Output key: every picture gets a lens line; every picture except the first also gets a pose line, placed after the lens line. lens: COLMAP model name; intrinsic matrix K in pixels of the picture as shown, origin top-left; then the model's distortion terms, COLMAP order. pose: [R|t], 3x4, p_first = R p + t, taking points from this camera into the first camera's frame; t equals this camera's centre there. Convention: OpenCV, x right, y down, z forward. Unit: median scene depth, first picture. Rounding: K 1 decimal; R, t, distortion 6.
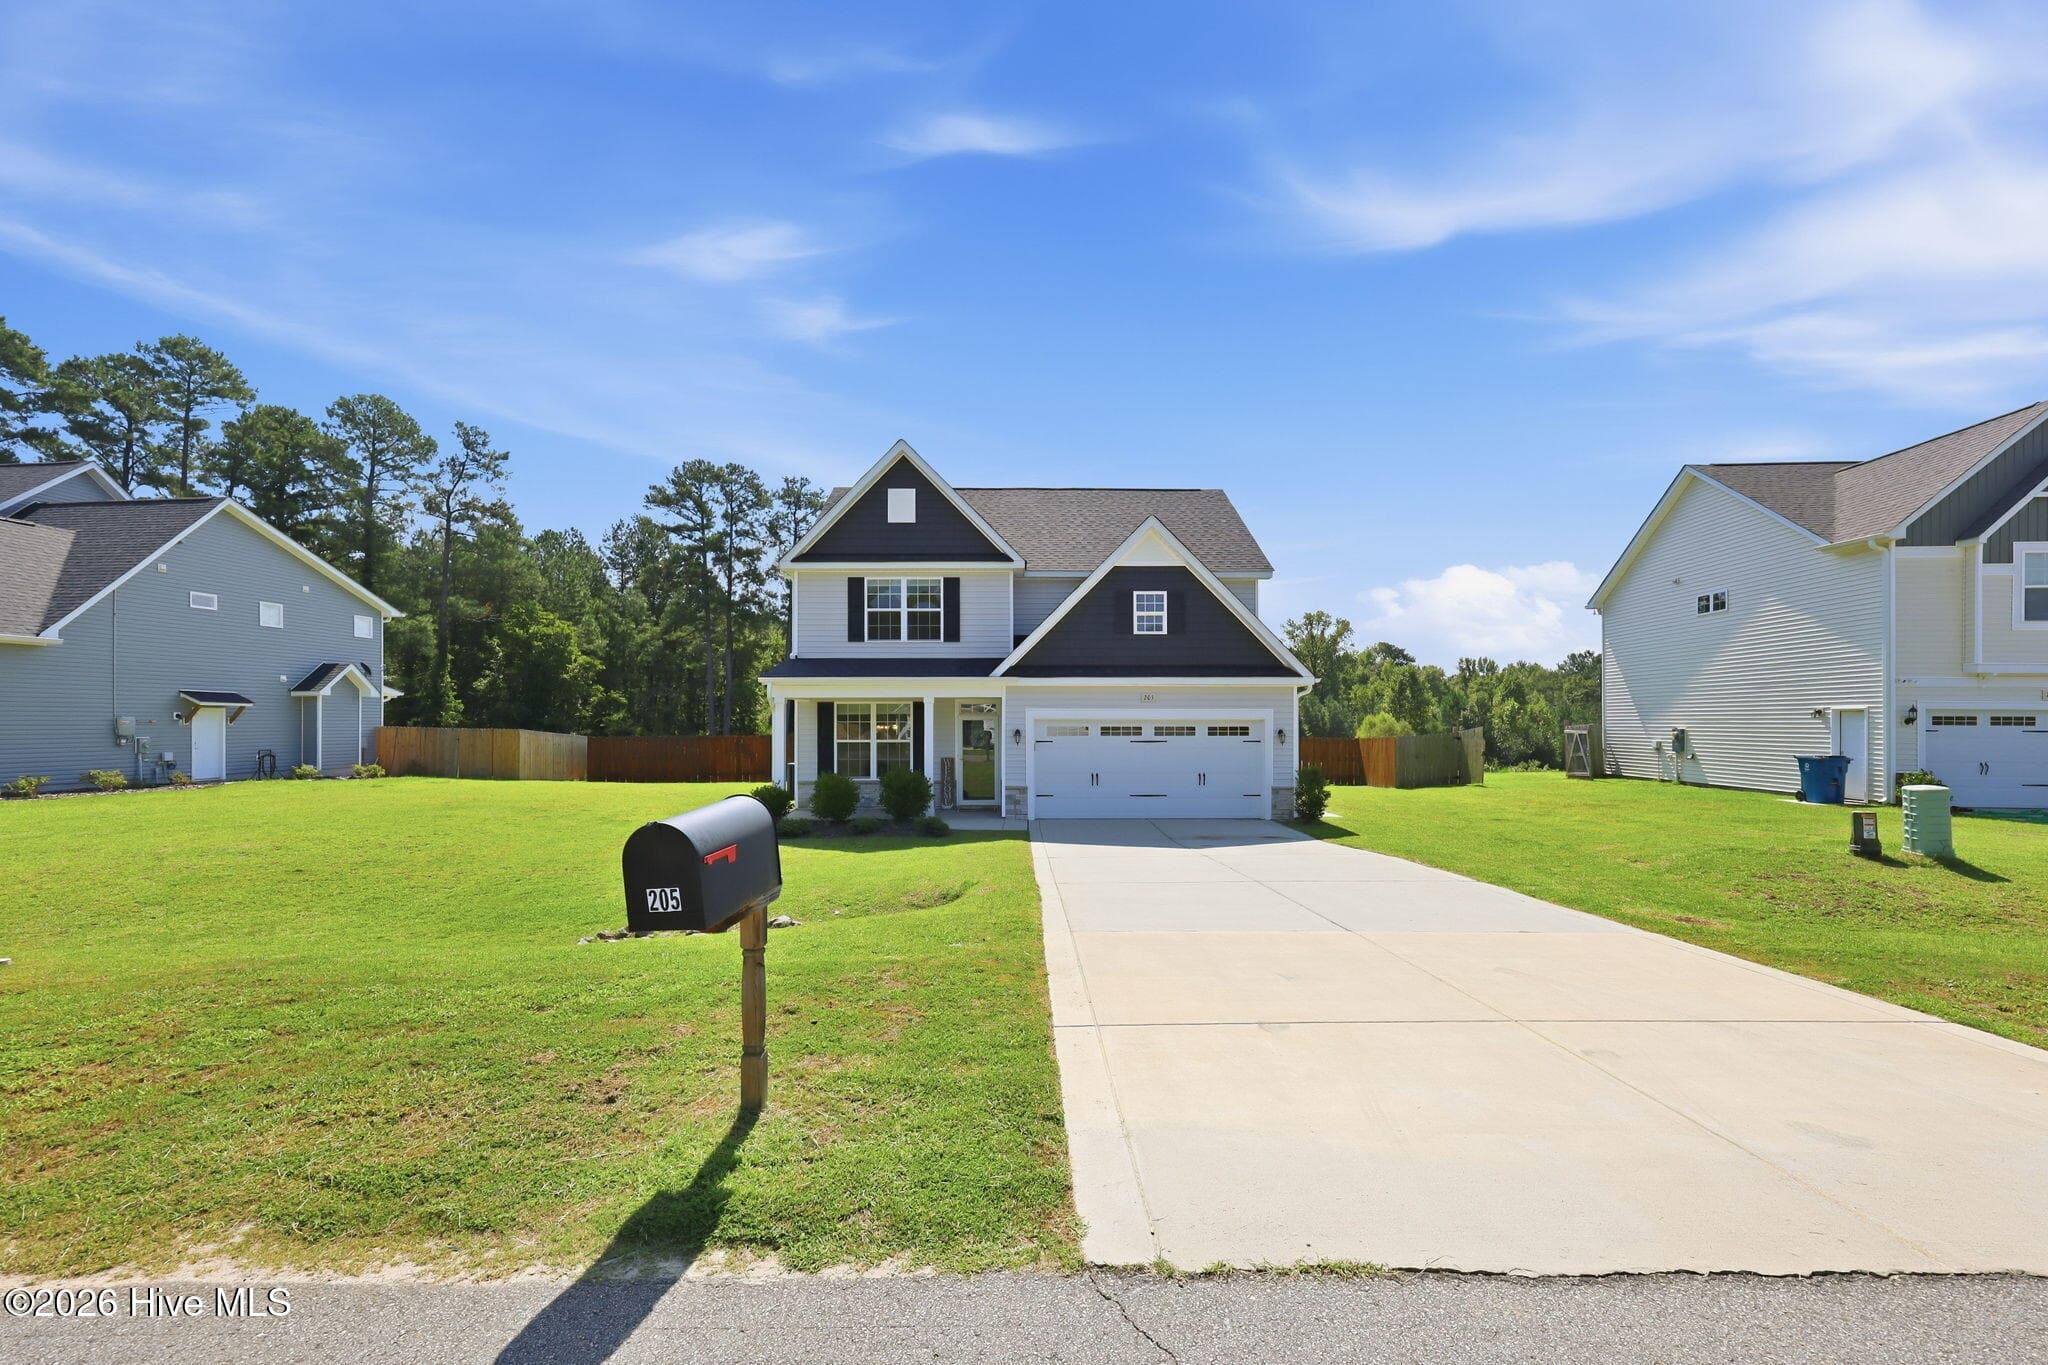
lens RADIAL K [[856.4, 0, 1023.9], [0, 856.4, 719.4], [0, 0, 1]] dist [-0.005626, 0.001632]
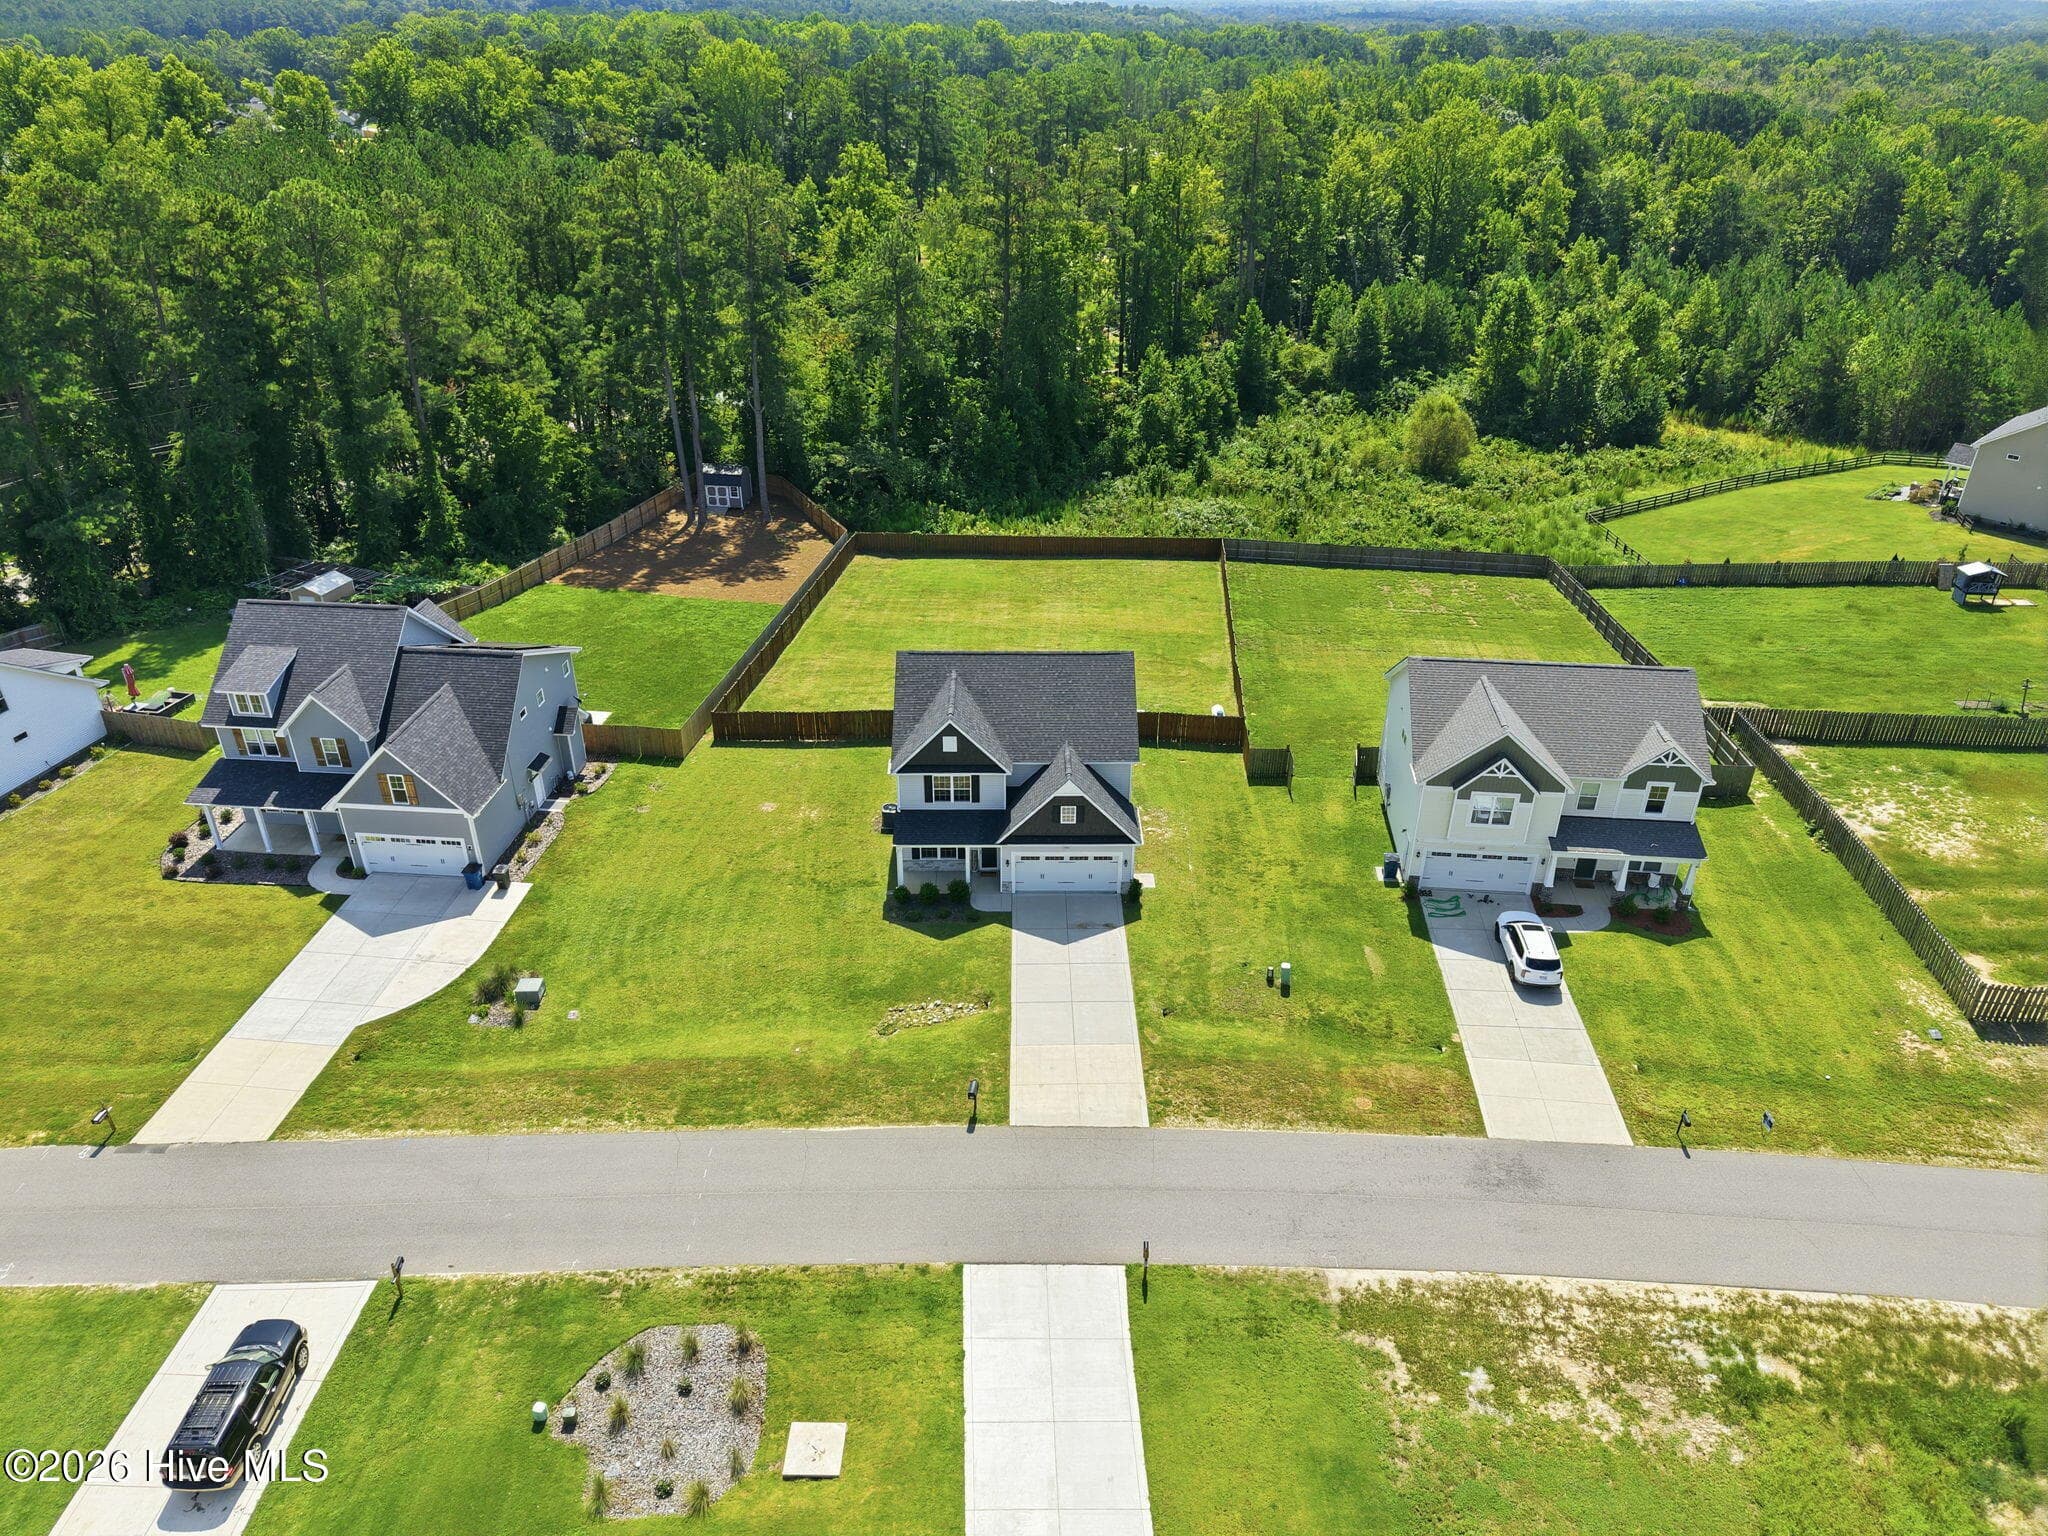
lens RADIAL K [[1358.8, 0, 1030.1], [0, 1358.8, 722.7], [0, 0, 1]] dist [0.043477, -0.054819]
pose [[0.999961, 0.007726, 0.004265, 0.030366], [-0.008823, 0.885054, 0.465404, -1.762977], [-0.000179, -0.465424, 0.885088, -1.770194]]
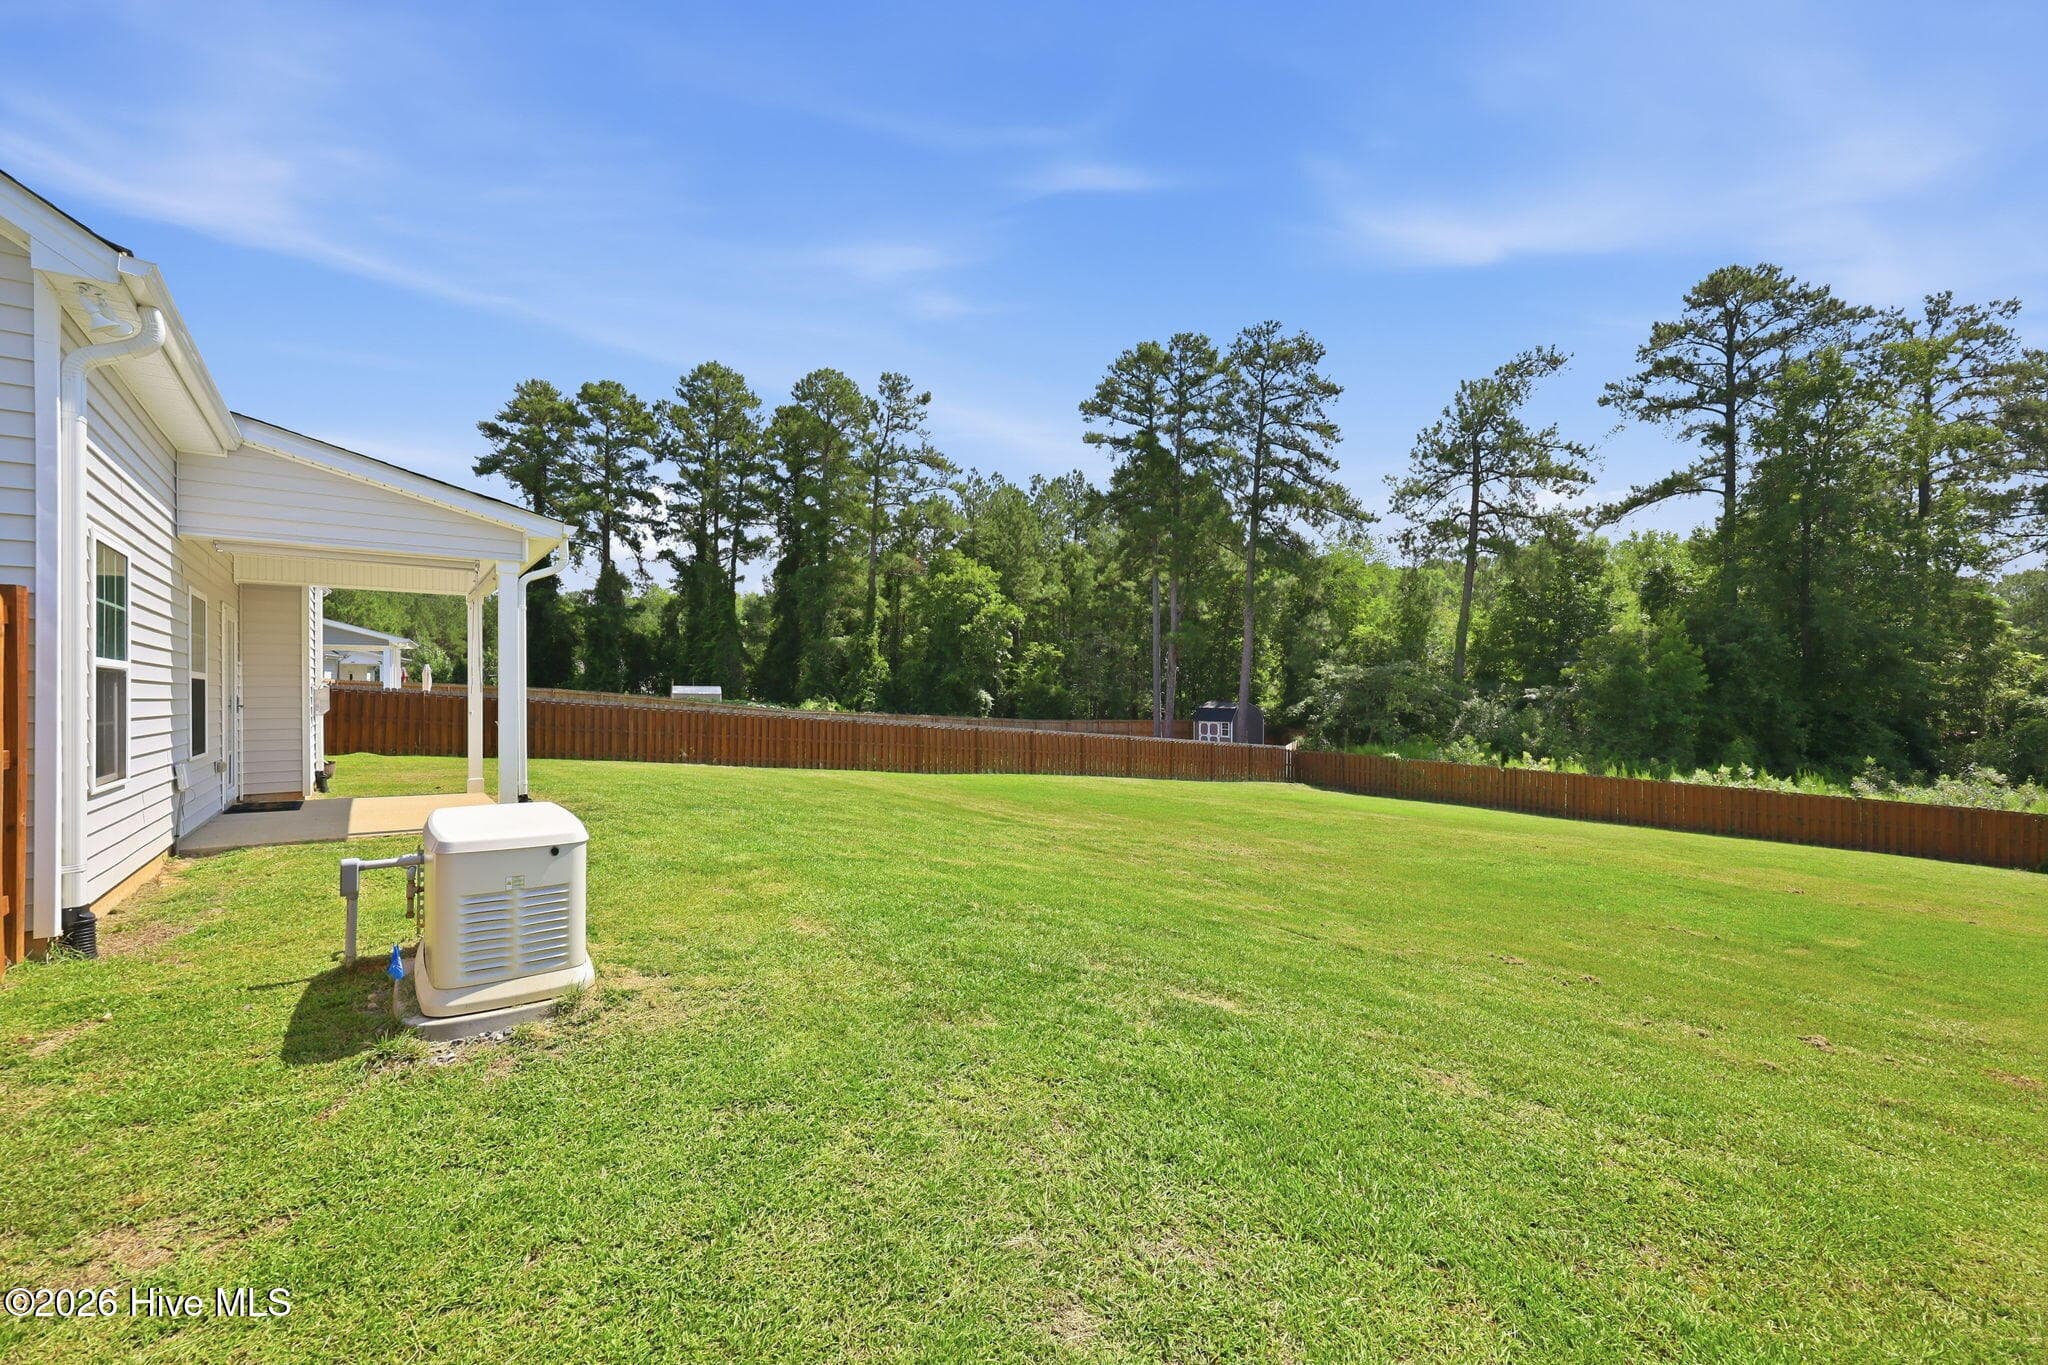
lens RADIAL K [[836.5, 0, 1015.8], [0, 836.5, 688.6], [0, 0, 1]] dist [0.002989, 0.000205]
pose [[0.610955, -0.006834, -0.791636, 0.618629], [0.008449, 0.999962, -0.002113, 0.051807], [0.791620, -0.005398, 0.610989, 1.768036]]
